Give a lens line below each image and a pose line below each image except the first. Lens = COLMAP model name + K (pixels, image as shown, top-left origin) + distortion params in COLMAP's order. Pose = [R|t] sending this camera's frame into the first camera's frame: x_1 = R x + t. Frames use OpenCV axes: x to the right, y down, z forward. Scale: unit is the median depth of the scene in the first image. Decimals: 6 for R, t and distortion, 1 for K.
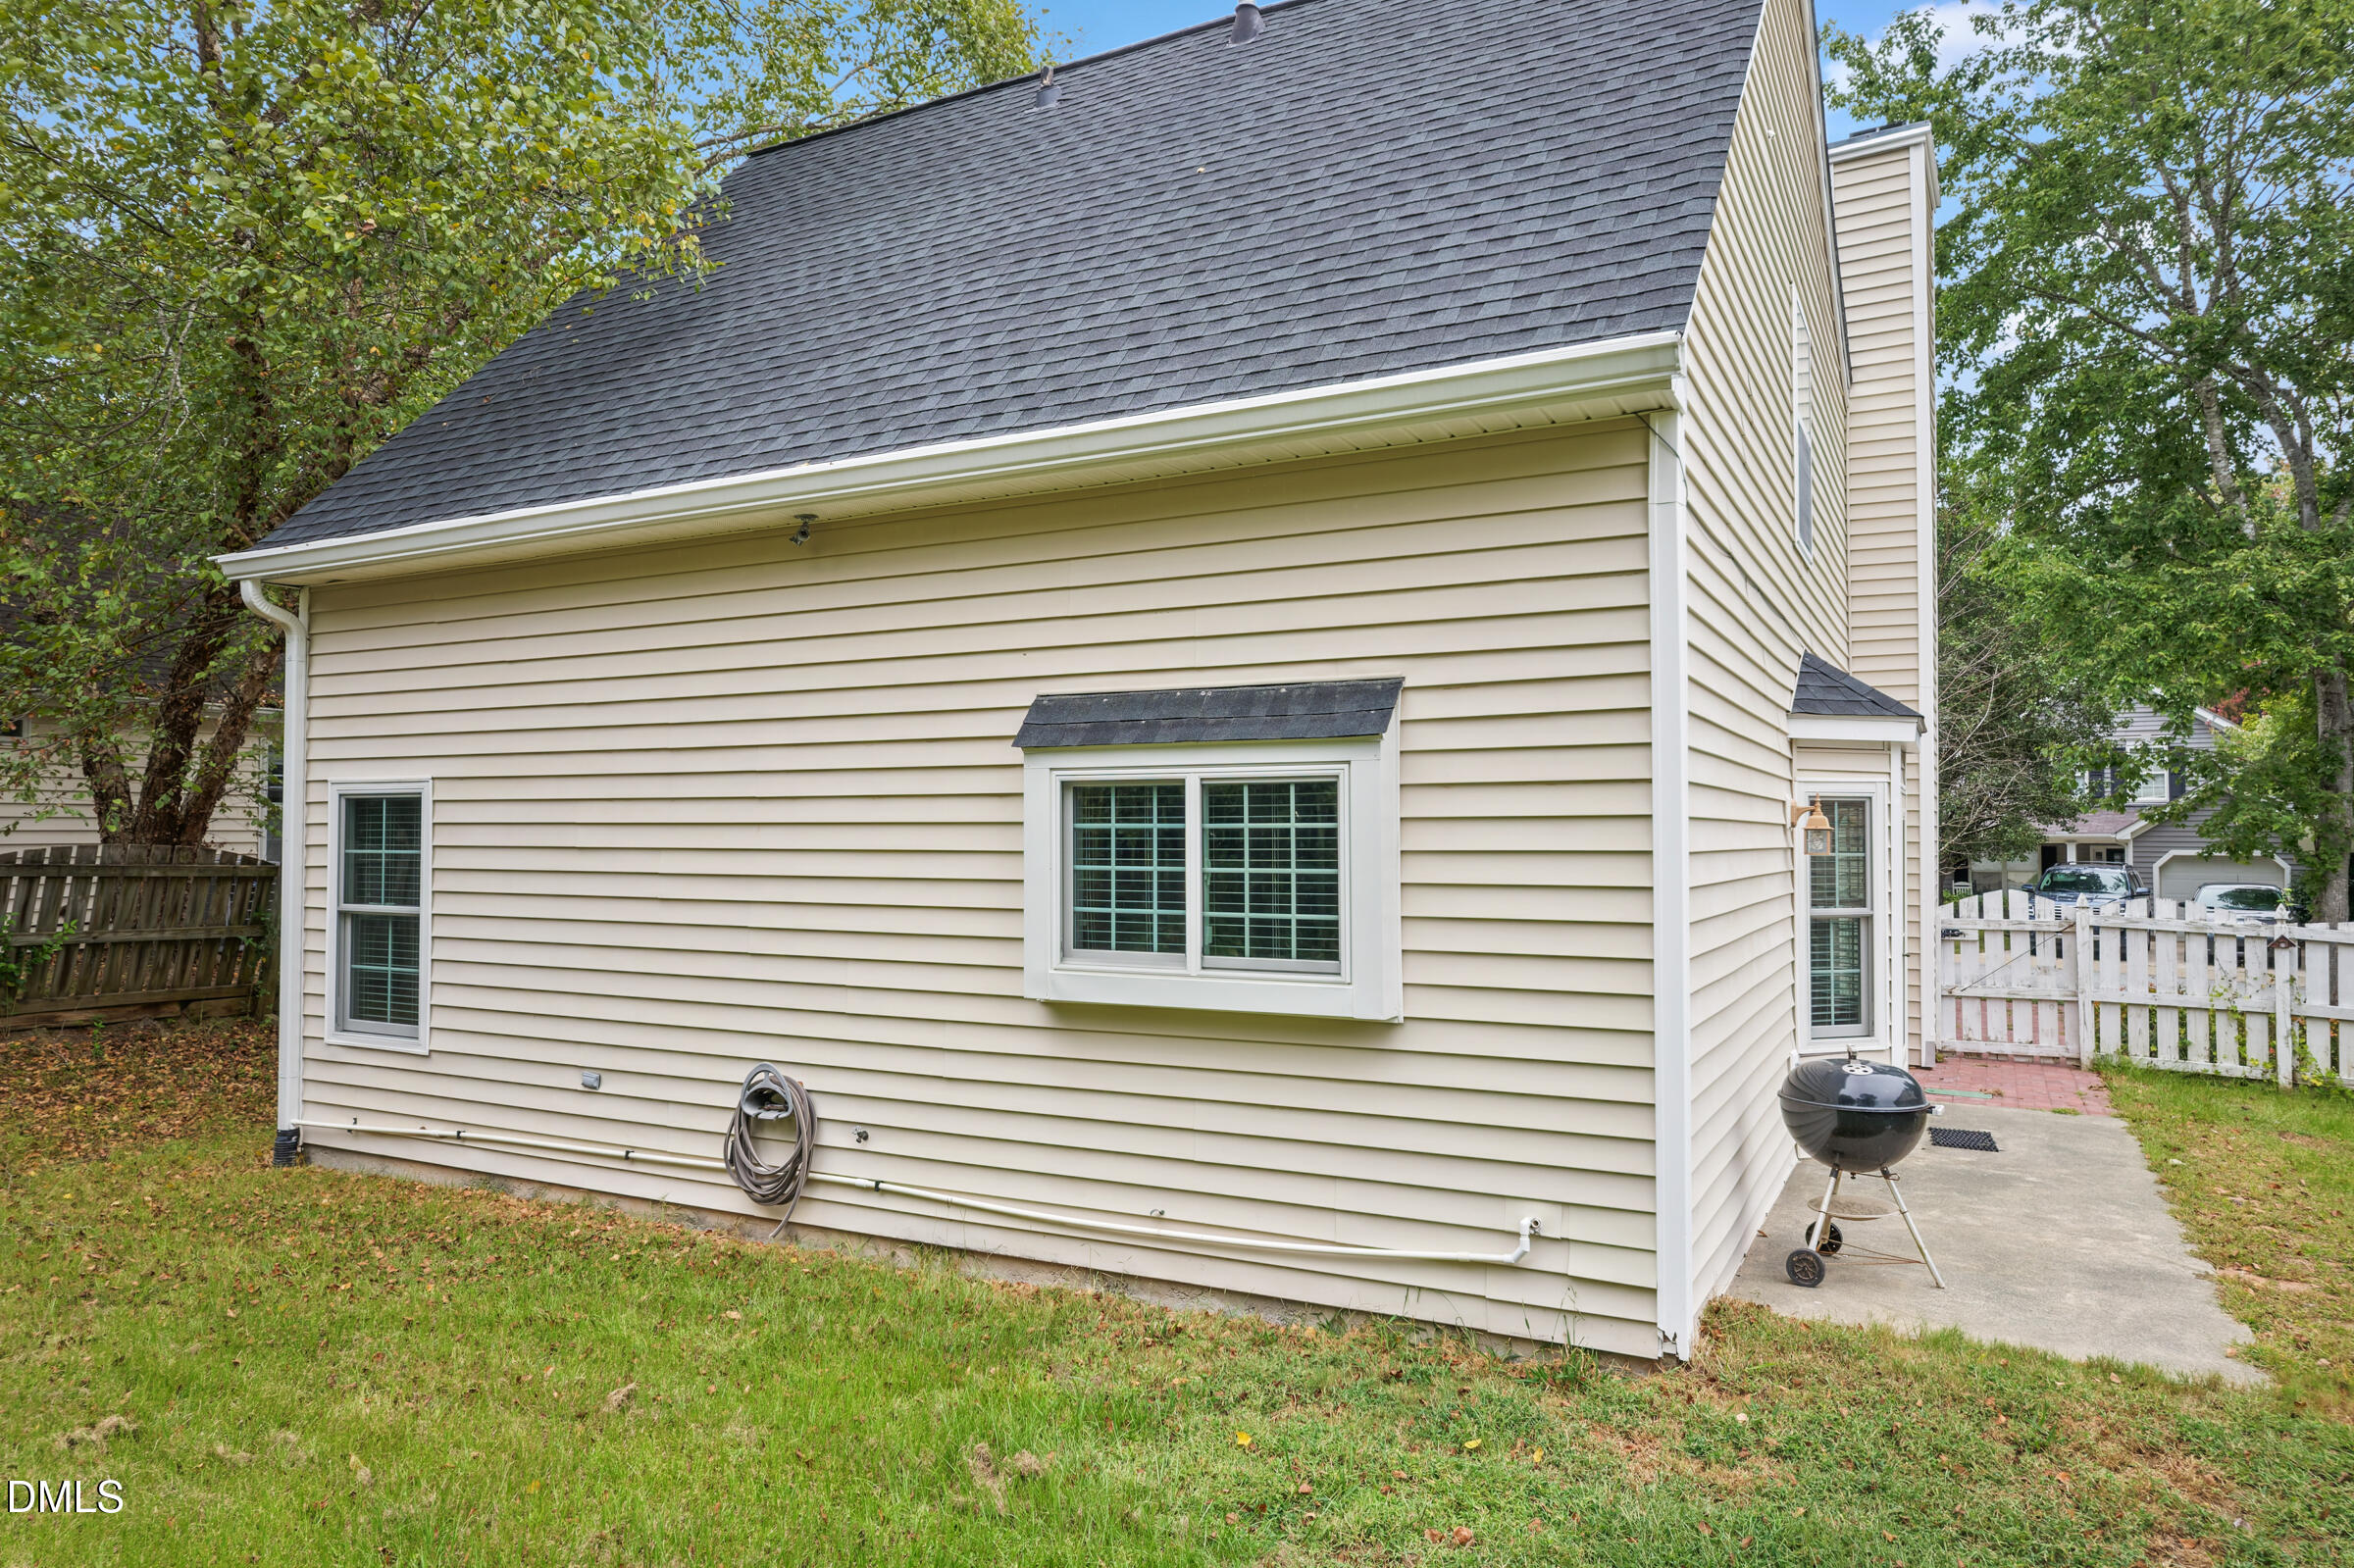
lens RADIAL K [[1493.6, 0, 1177.0], [0, 1493.6, 784.0], [0, 0, 1]] dist [0.003677, -0.001400]
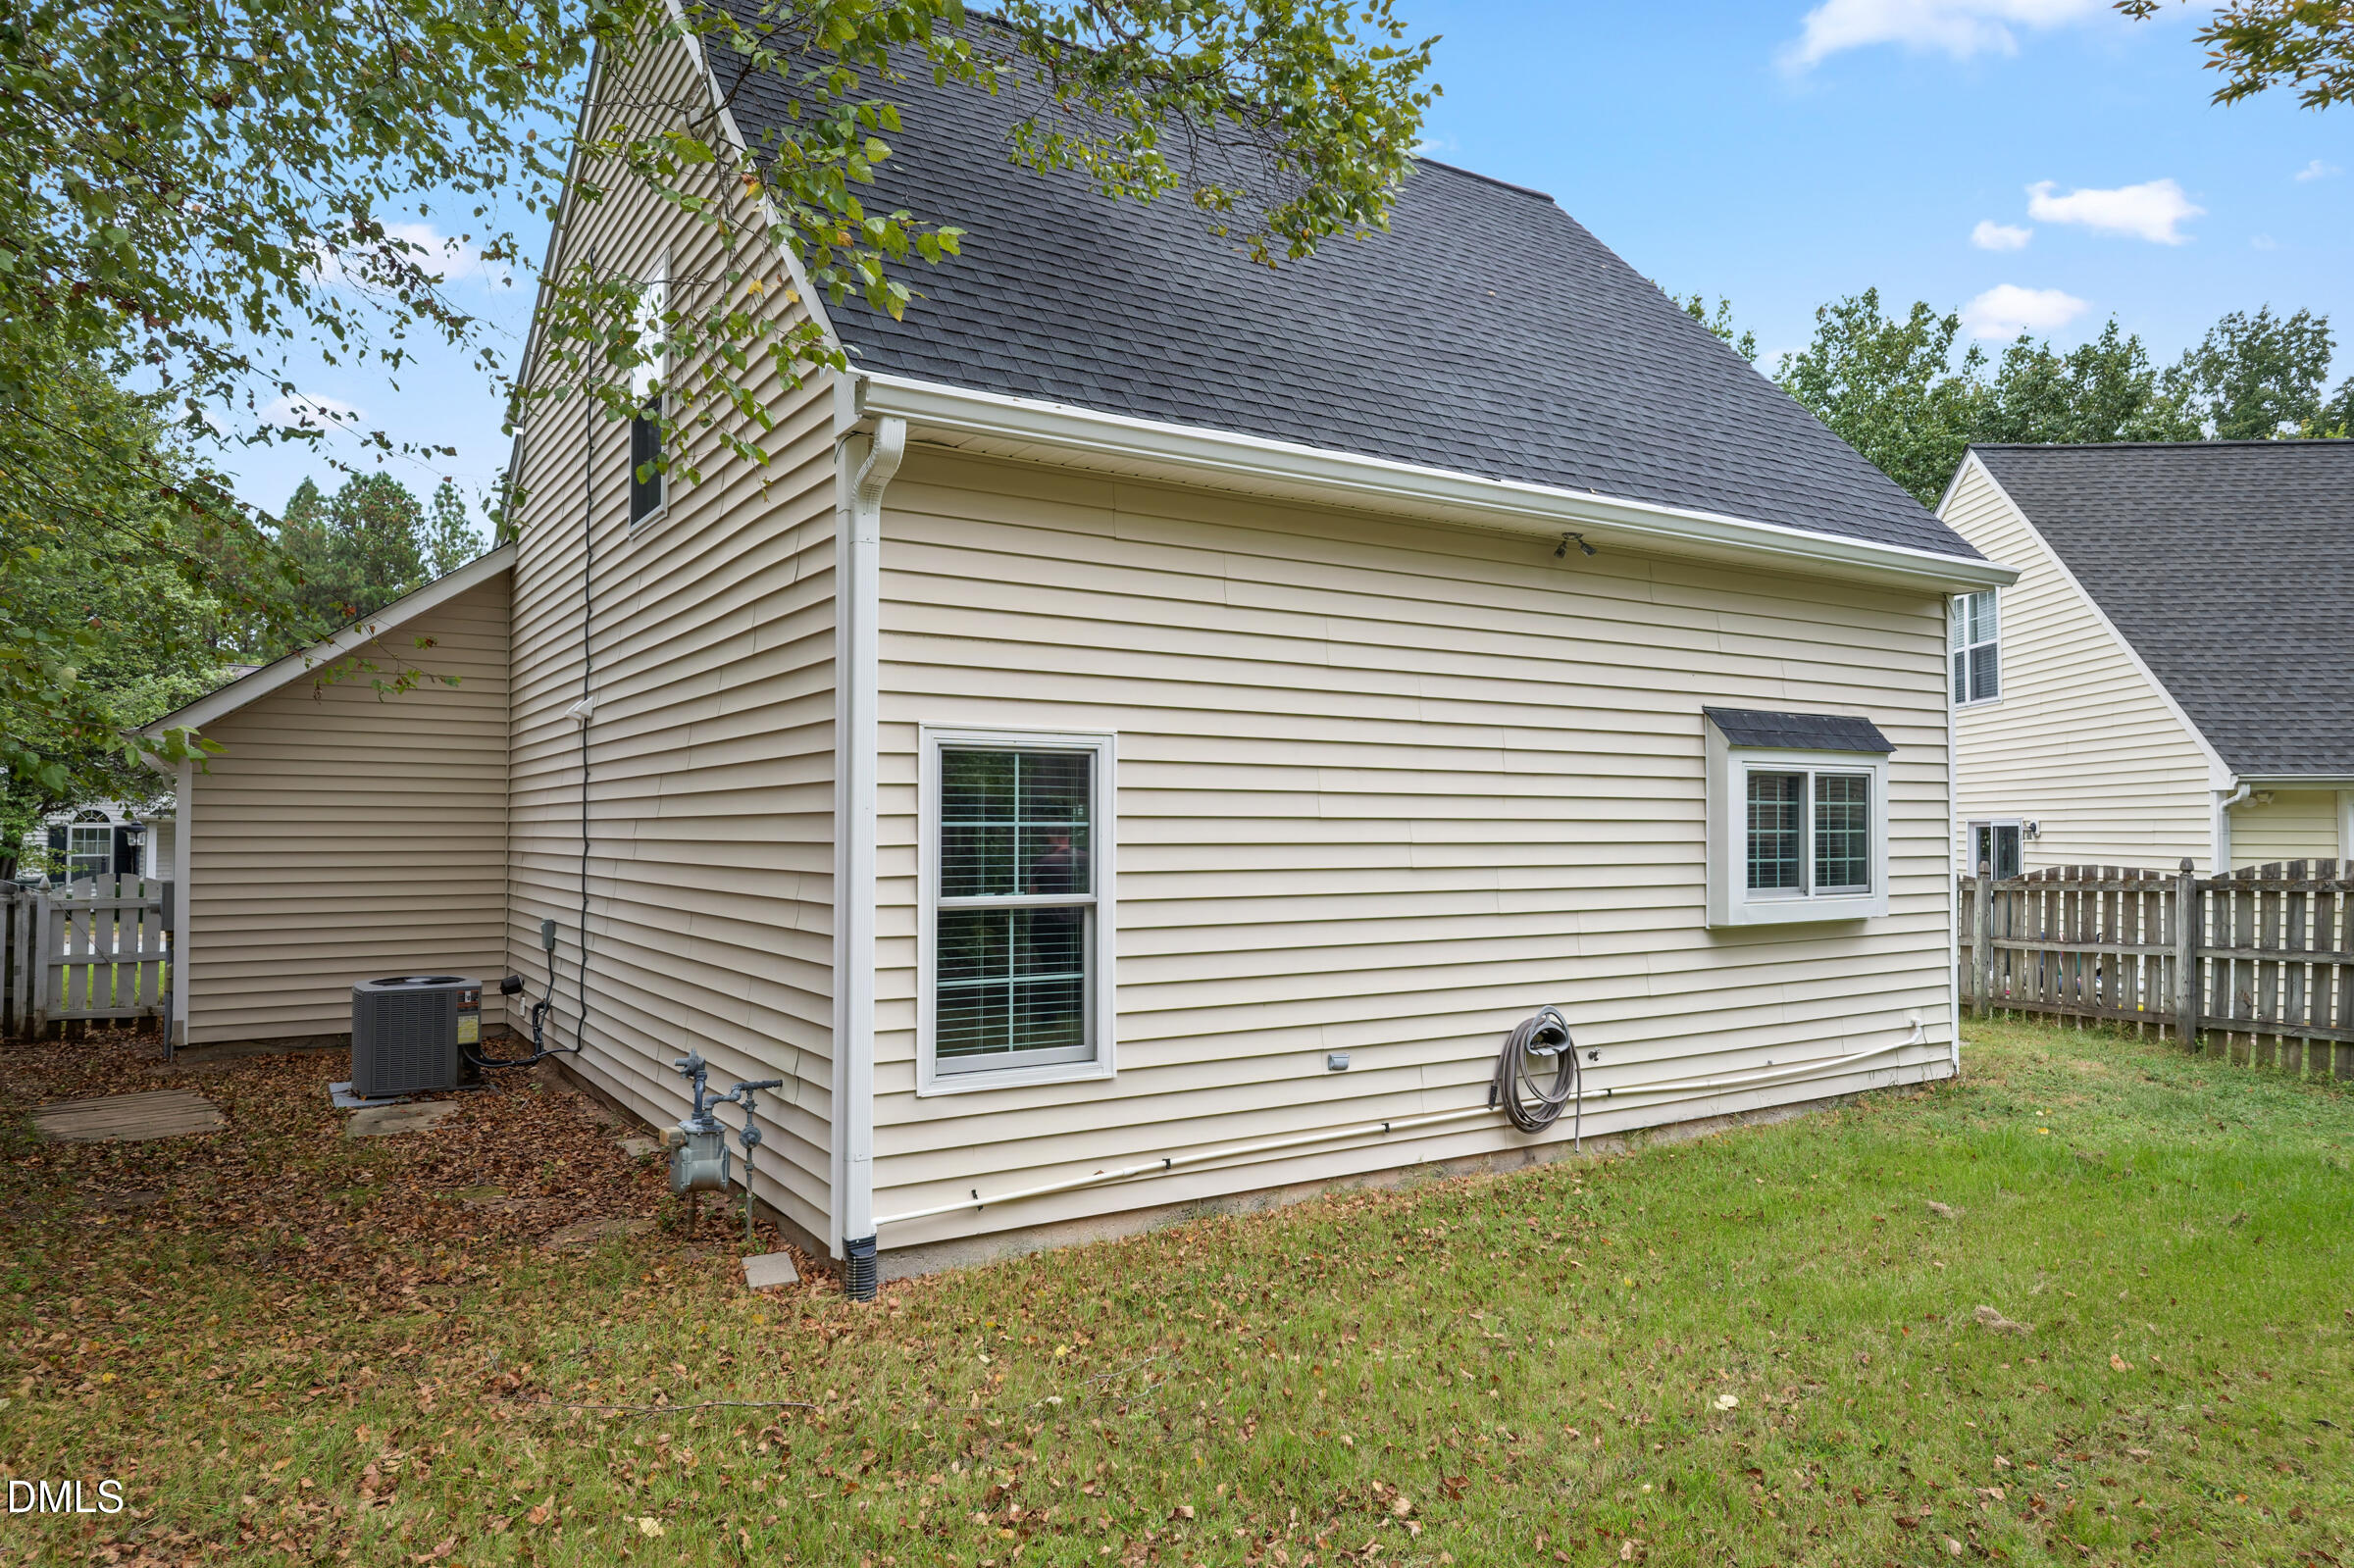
lens RADIAL K [[1493.6, 0, 1177.0], [0, 1493.6, 784.0], [0, 0, 1]] dist [0.003677, -0.001400]
pose [[0.490487, 0.024872, 0.871093, -1.337120], [-0.028210, 0.999522, -0.012654, 0.037736], [-0.870992, -0.018367, 0.490955, 0.655714]]
